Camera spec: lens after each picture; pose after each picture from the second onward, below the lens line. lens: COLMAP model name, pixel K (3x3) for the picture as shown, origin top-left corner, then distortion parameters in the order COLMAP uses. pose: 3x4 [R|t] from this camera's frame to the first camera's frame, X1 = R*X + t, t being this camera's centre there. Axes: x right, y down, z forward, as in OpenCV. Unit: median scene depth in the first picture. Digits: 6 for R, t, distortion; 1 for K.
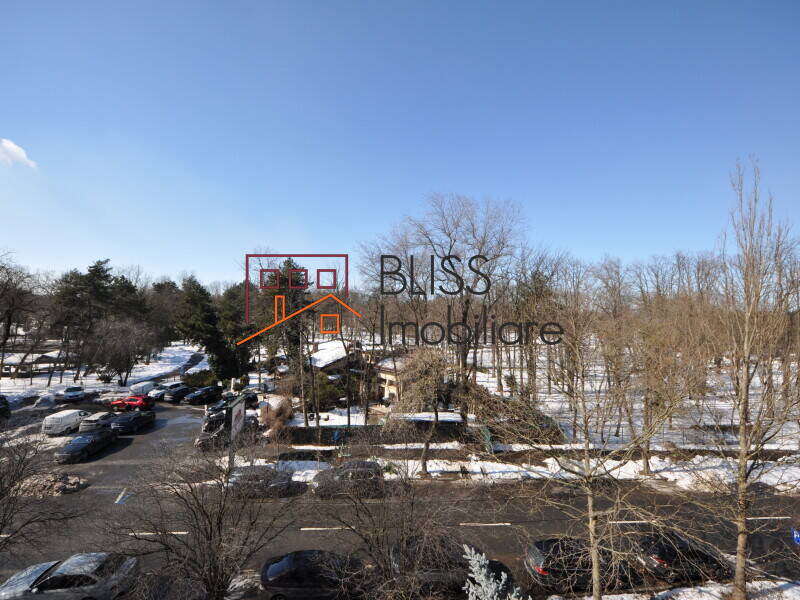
lens RADIAL K [[321.4, 0, 390.7], [0, 321.4, 297.6], [0, 0, 1]] dist [0.065015, -0.040929]
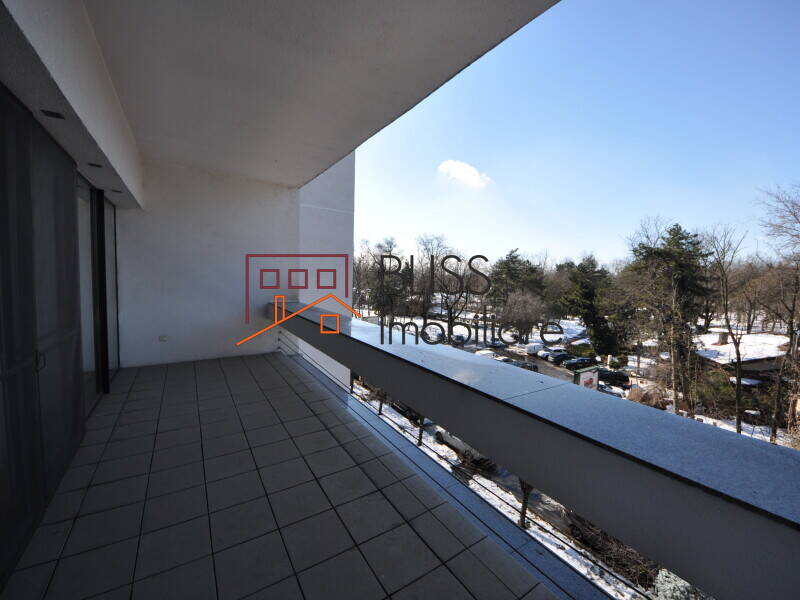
lens RADIAL K [[321.4, 0, 390.7], [0, 321.4, 297.6], [0, 0, 1]] dist [0.065015, -0.040929]
pose [[0.413772, 0.041278, -0.909444, 0.146215], [0.013675, 0.998577, 0.051546, 0.008957], [0.910278, -0.033765, 0.412618, -0.021359]]
